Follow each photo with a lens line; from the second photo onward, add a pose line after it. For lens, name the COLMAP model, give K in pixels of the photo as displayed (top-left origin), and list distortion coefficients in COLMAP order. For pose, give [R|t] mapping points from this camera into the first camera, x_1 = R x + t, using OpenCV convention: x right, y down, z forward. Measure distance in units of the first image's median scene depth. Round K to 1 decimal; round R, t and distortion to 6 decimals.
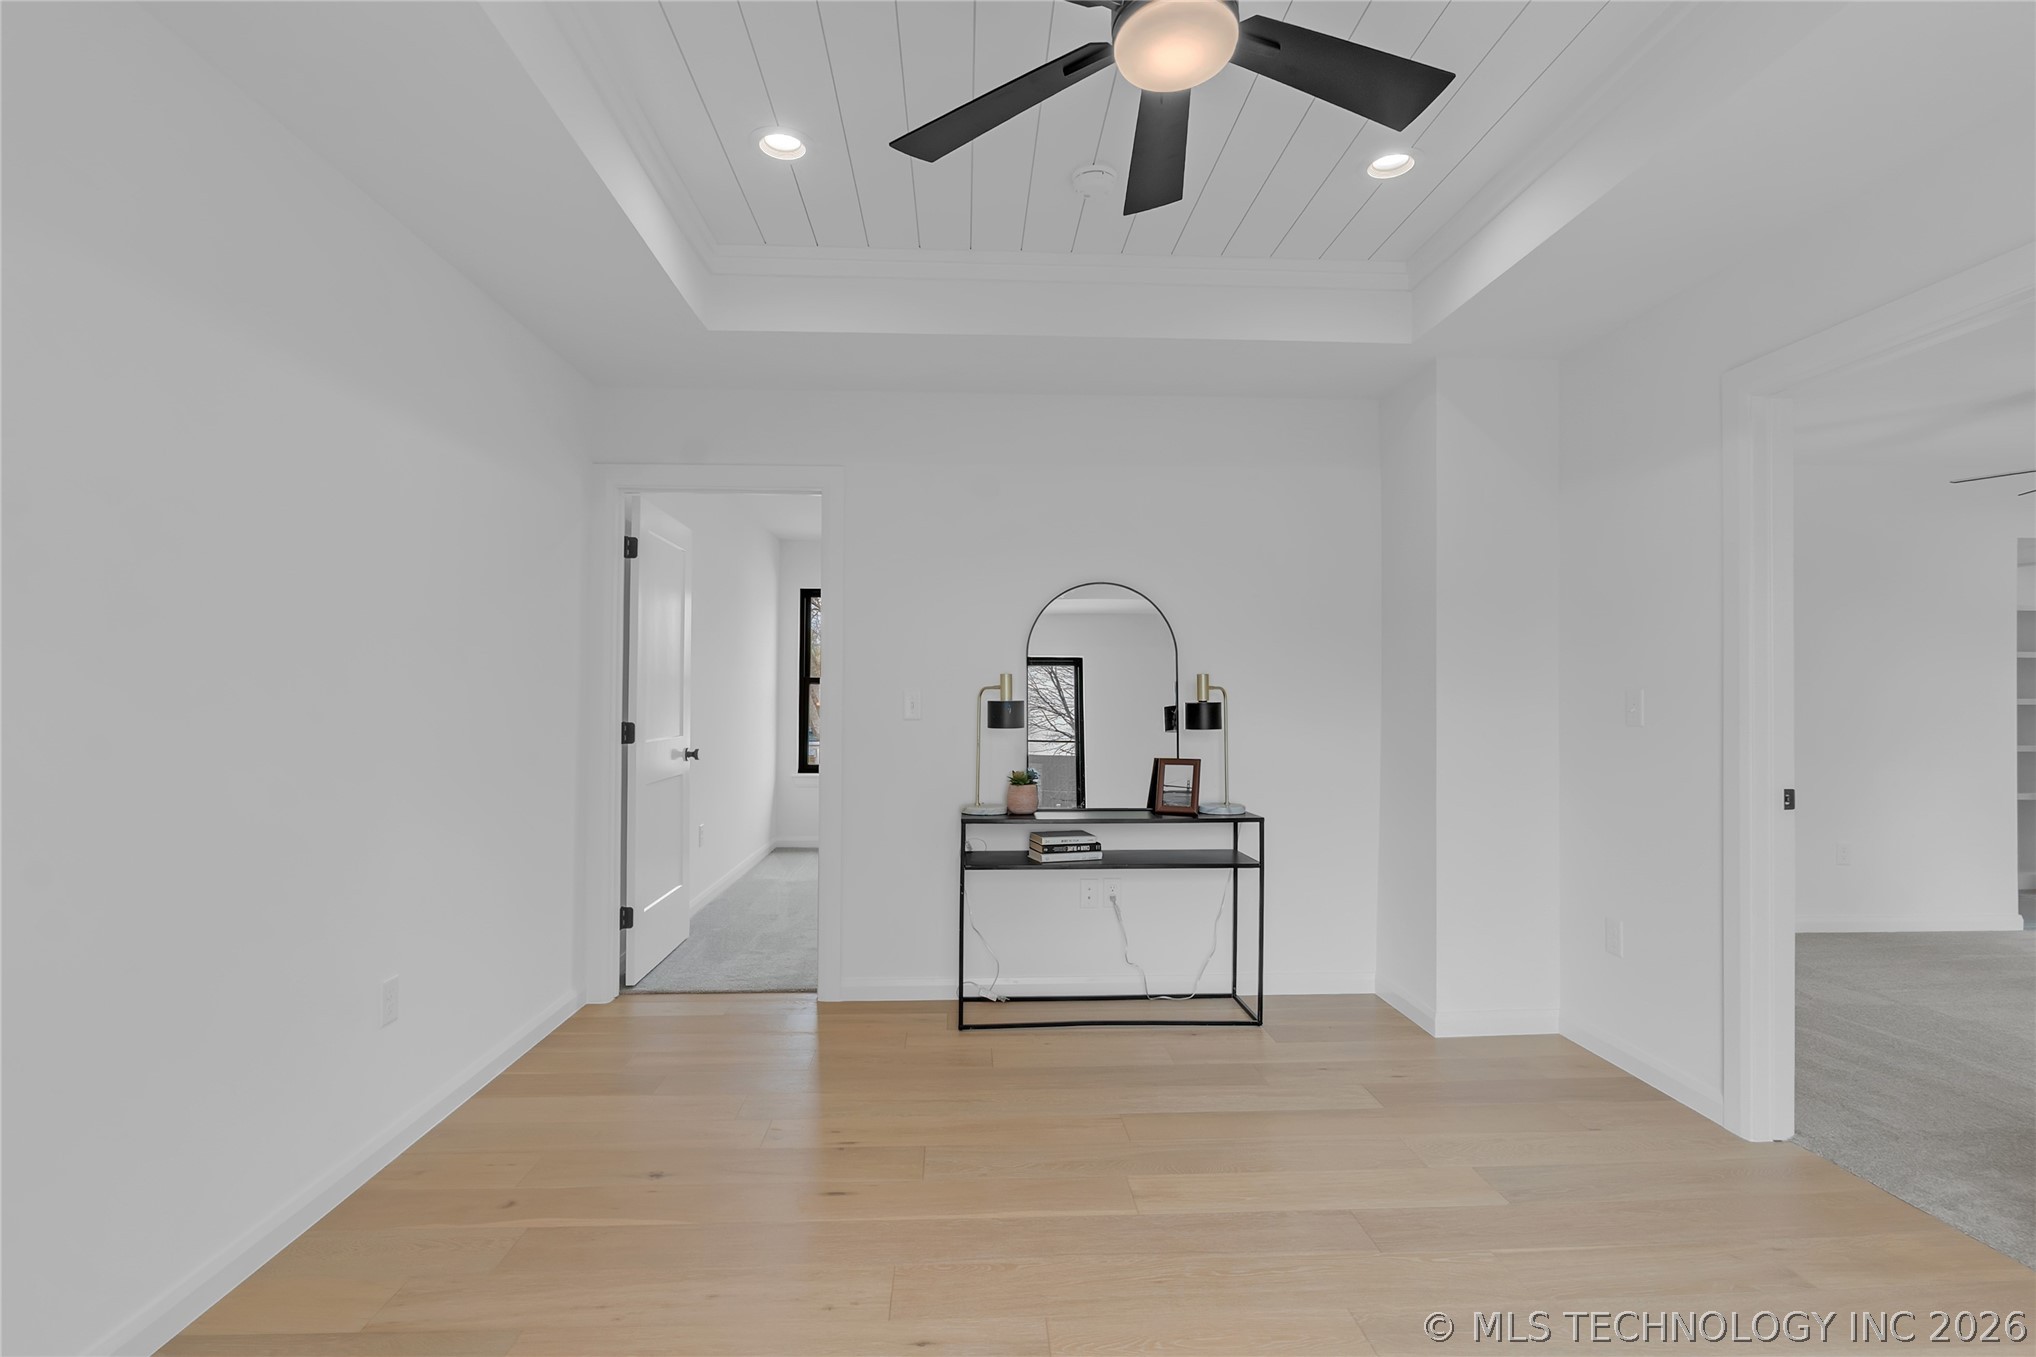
lens RADIAL K [[951.4, 0, 1041.2], [0, 951.4, 684.6], [0, 0, 1]] dist [-0.001537, -0.000379]
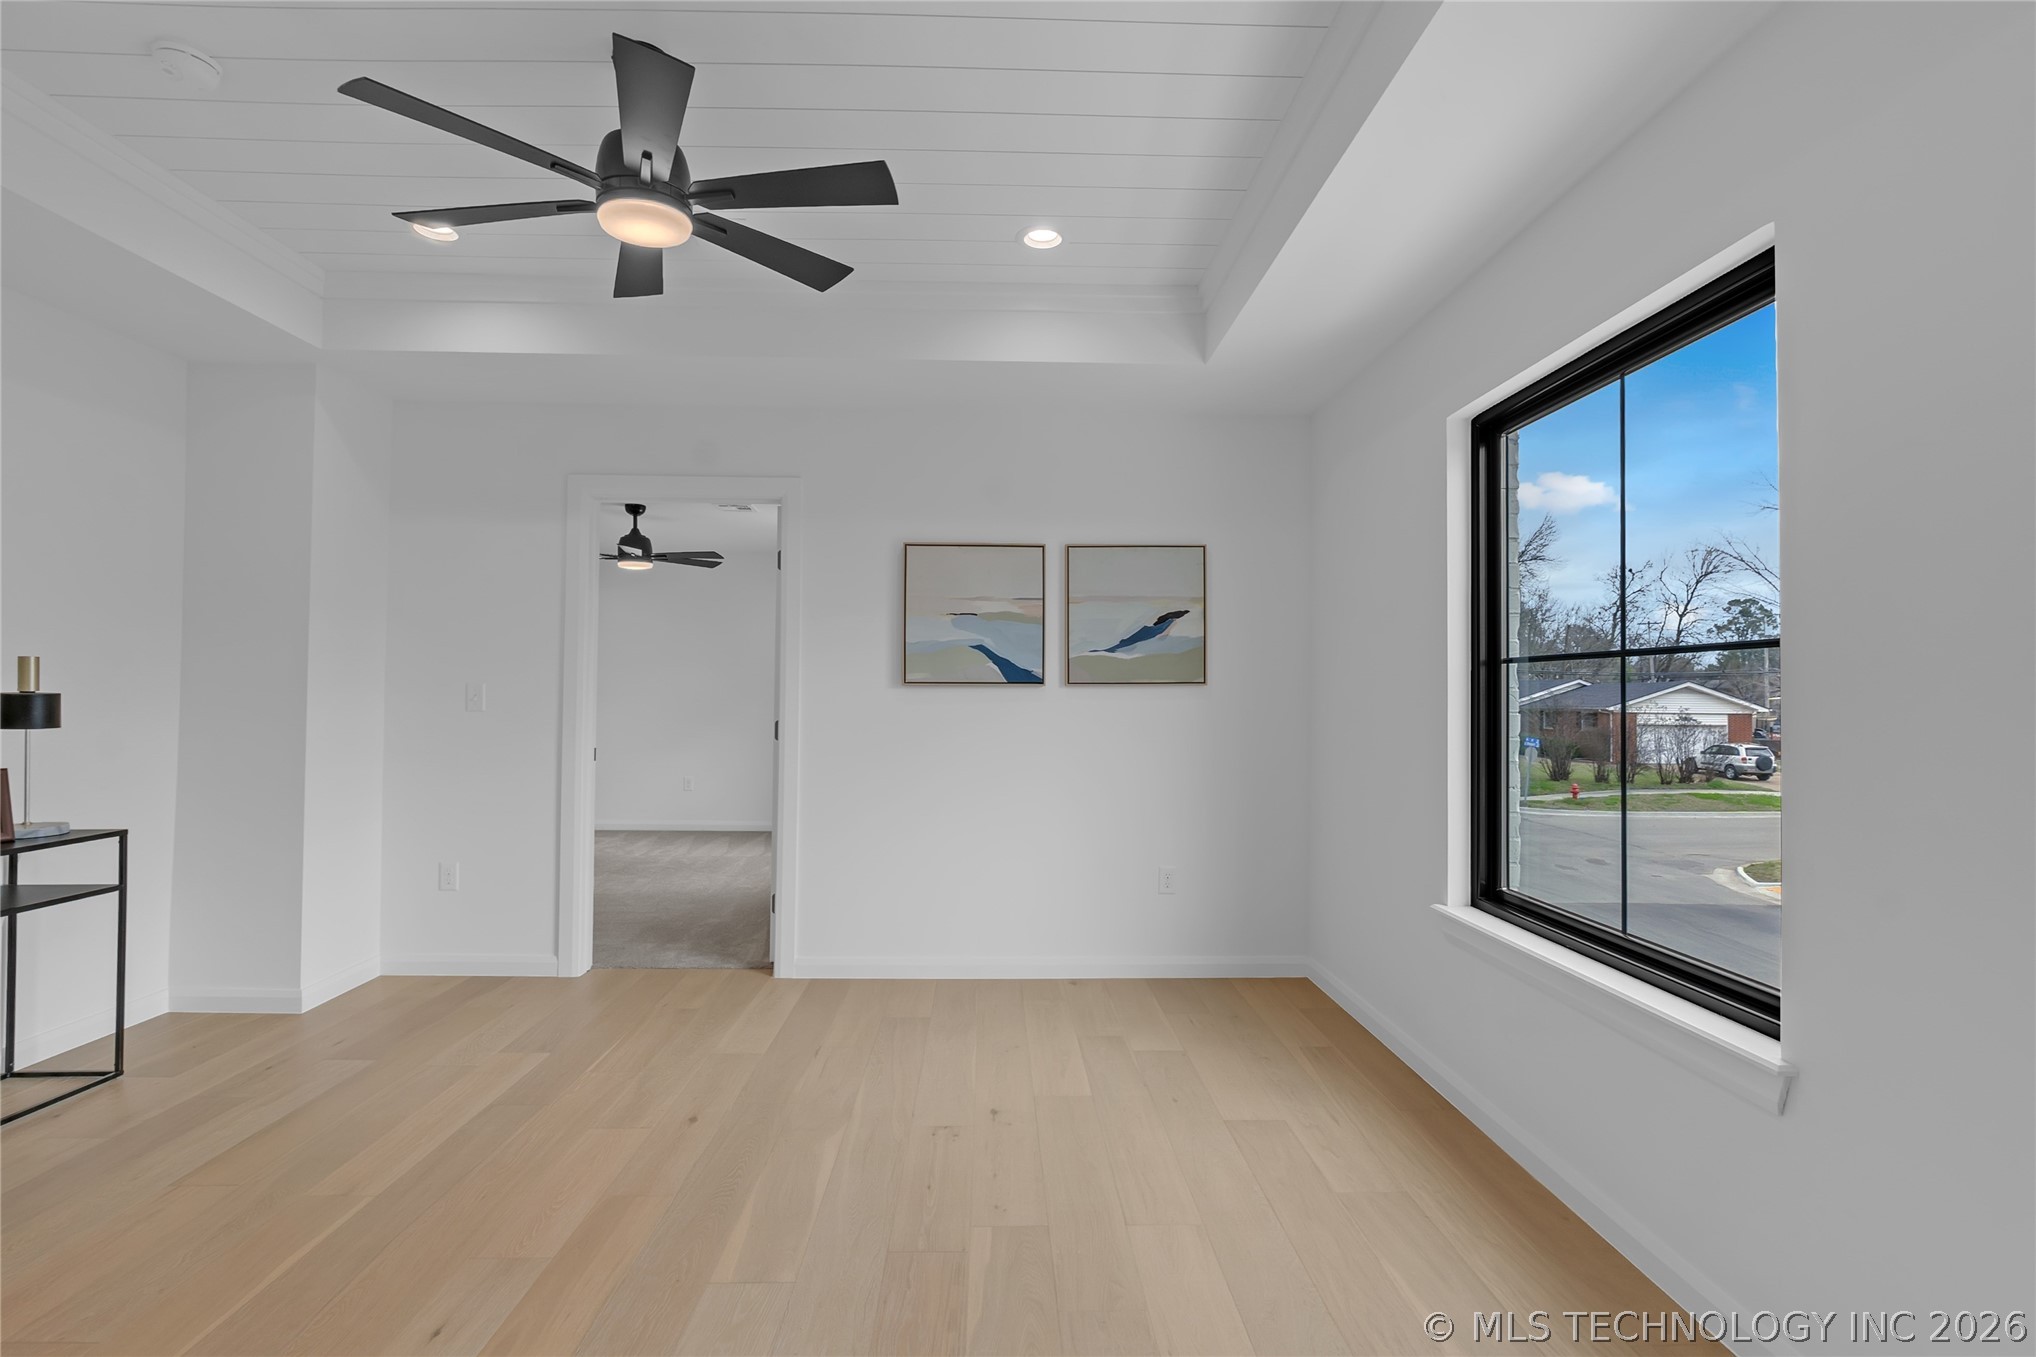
lens RADIAL K [[984.5, 0, 958.6], [0, 984.5, 686.5], [0, 0, 1]] dist [-0.001246, -0.000464]
pose [[0.053903, 0.009193, 0.998504, -0.599194], [-0.020451, 0.999758, -0.008101, 0.004147], [-0.998337, -0.019984, 0.054078, 0.214923]]
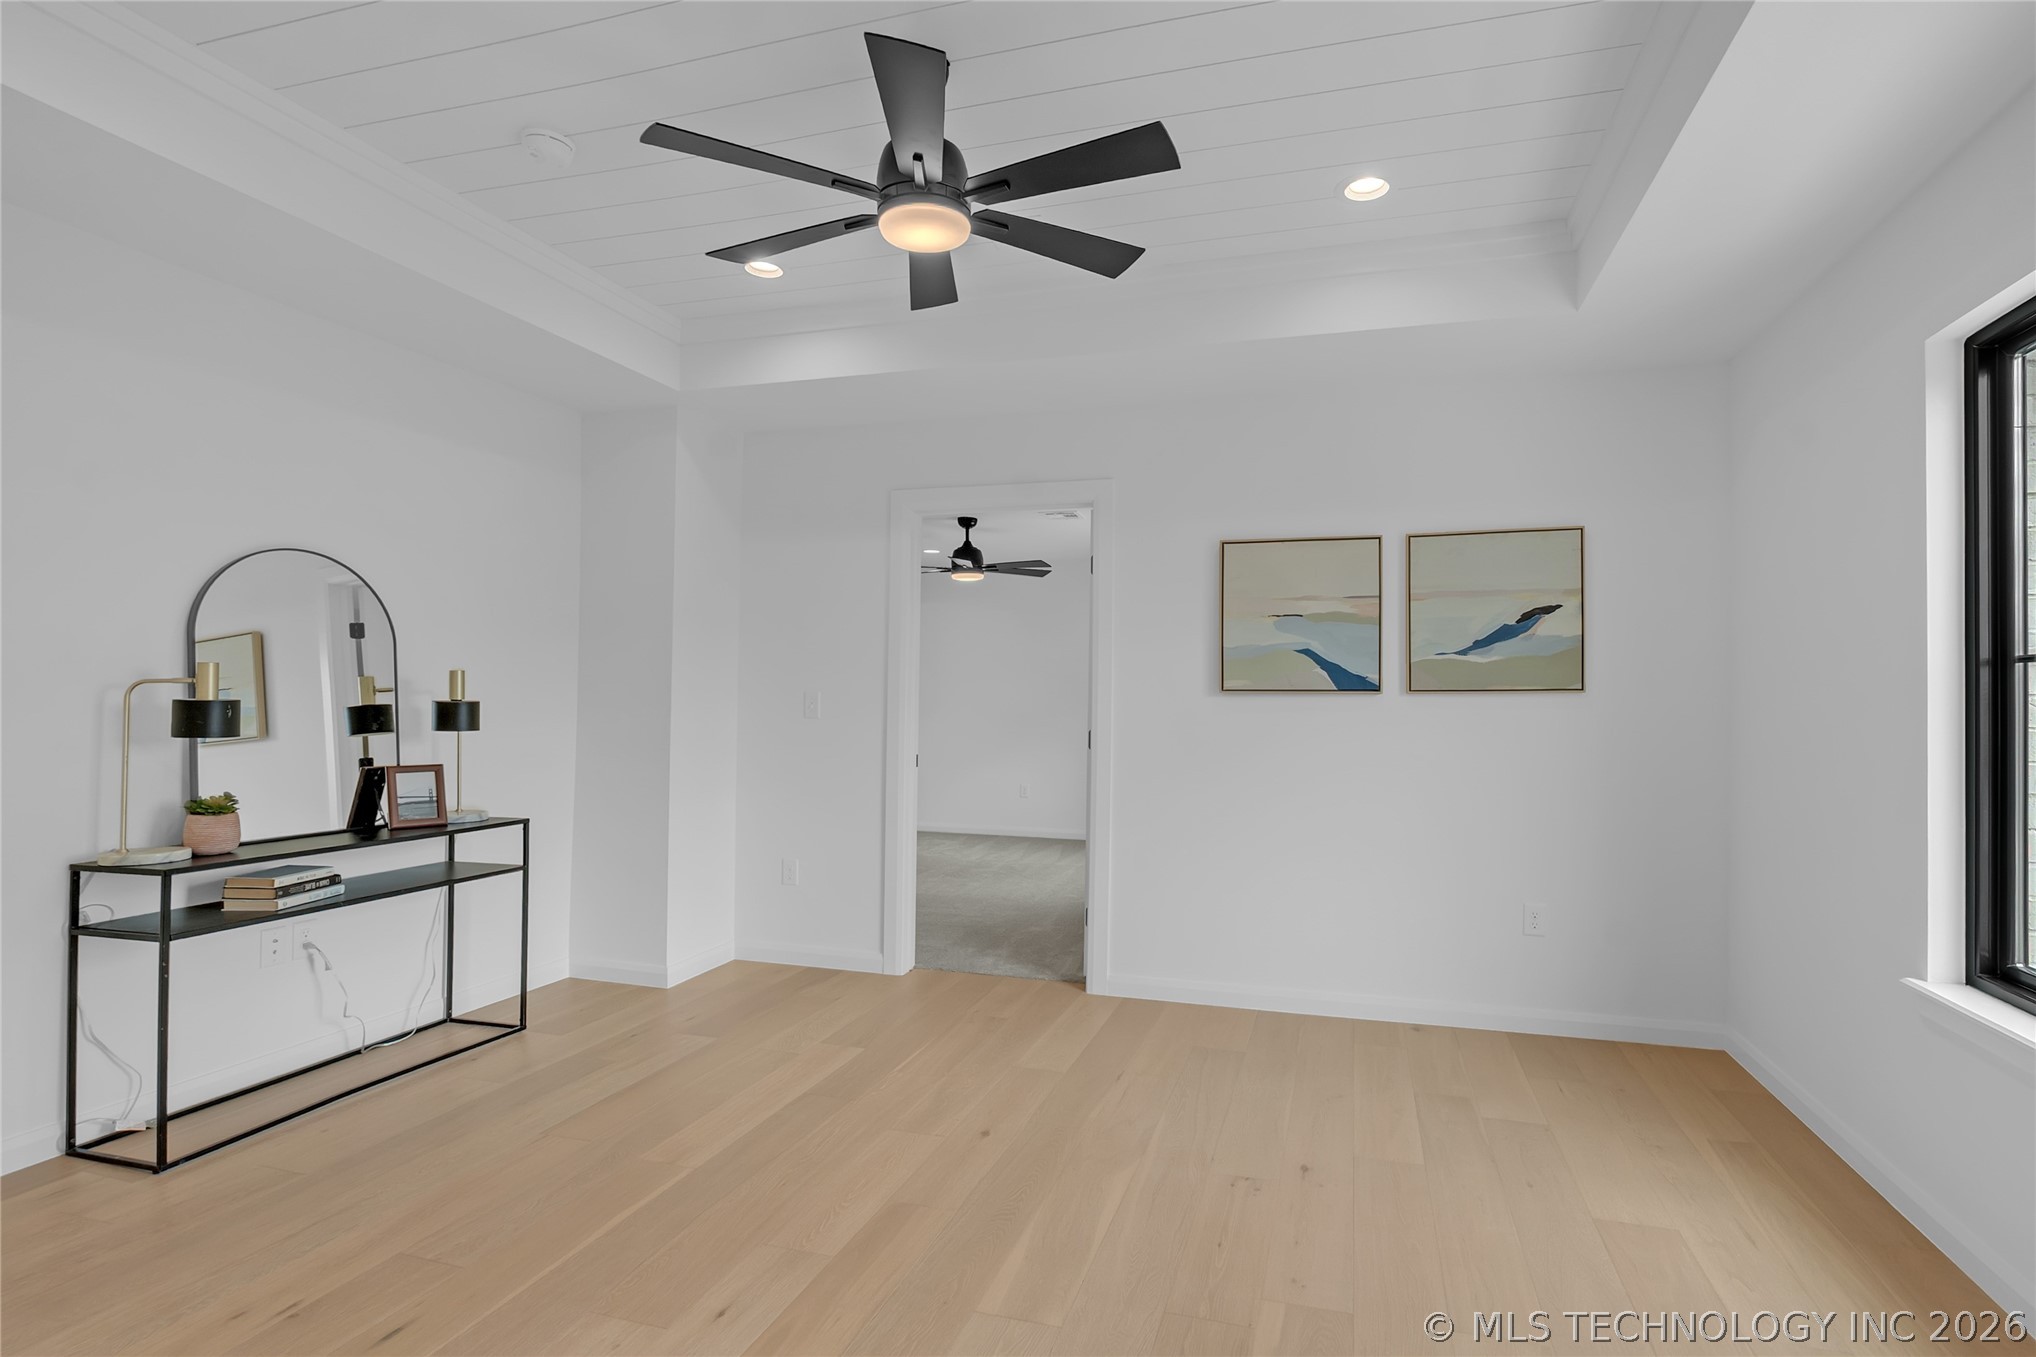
lens RADIAL K [[987.3, 0, 1012.6], [0, 987.3, 695.3], [0, 0, 1]] dist [-0.003718, -0.000430]
pose [[0.352867, 0.008208, 0.935638, -0.543672], [-0.020557, 0.999788, -0.001018, 0.002778], [-0.935448, -0.018875, 0.352961, 0.172619]]
